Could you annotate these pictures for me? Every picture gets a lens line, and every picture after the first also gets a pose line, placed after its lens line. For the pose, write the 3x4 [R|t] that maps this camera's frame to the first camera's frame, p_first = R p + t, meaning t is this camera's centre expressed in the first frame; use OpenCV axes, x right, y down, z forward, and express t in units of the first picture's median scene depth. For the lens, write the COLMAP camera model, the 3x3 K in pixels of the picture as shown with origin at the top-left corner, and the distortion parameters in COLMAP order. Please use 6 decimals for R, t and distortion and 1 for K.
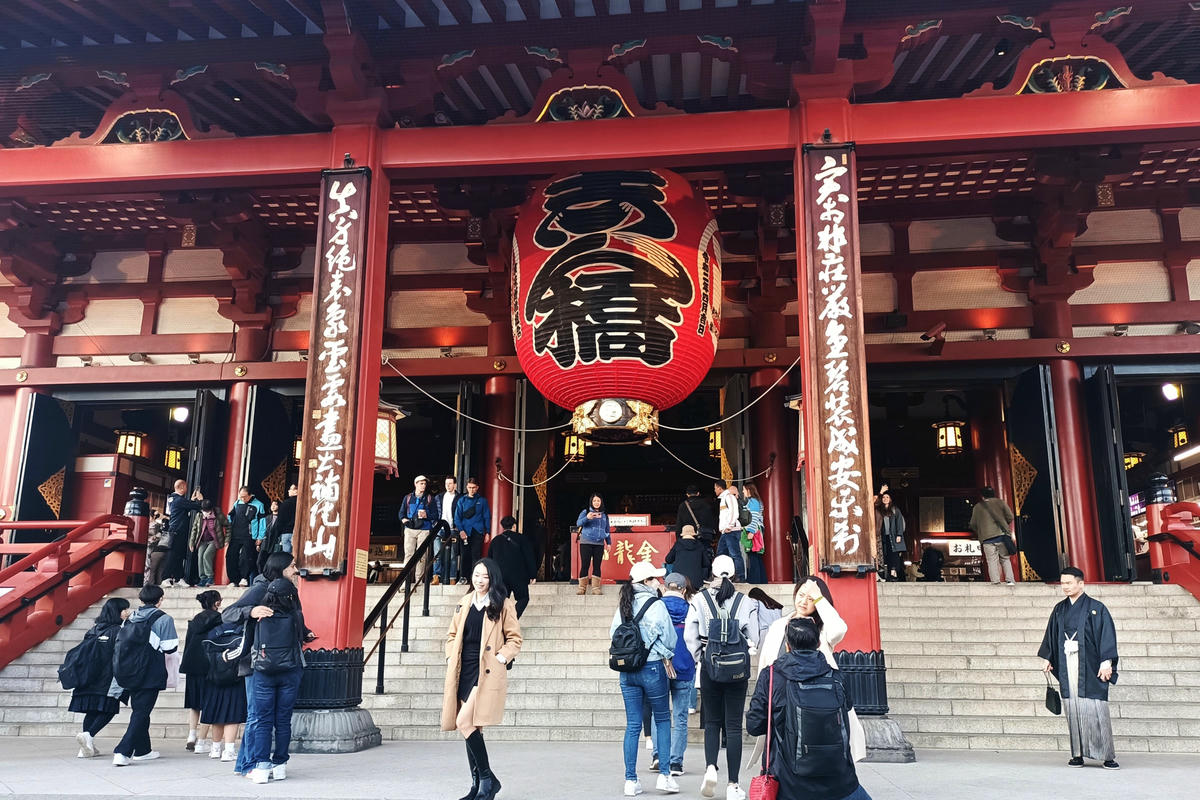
lens RADIAL K [[905.2, 0, 631.6], [0, 905.2, 453.6], [0, 0, 1]] dist [0.025432, 0.004139]
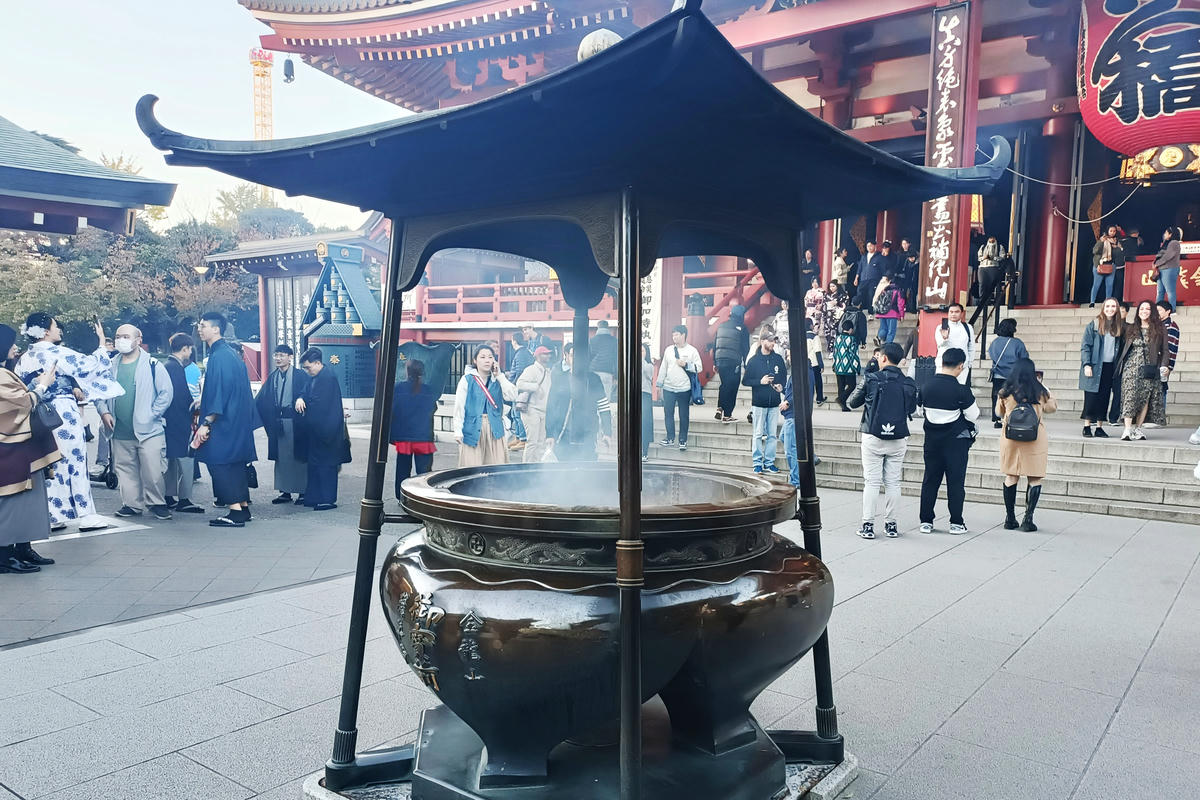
lens RADIAL K [[905.2, 0, 631.6], [0, 905.2, 453.6], [0, 0, 1]] dist [0.025432, 0.004139]
pose [[0.855122, 0.060816, -0.514848, 0.014090], [0.100585, 0.954762, 0.279844, -0.085526], [0.508576, -0.291087, 0.810320, -0.428107]]
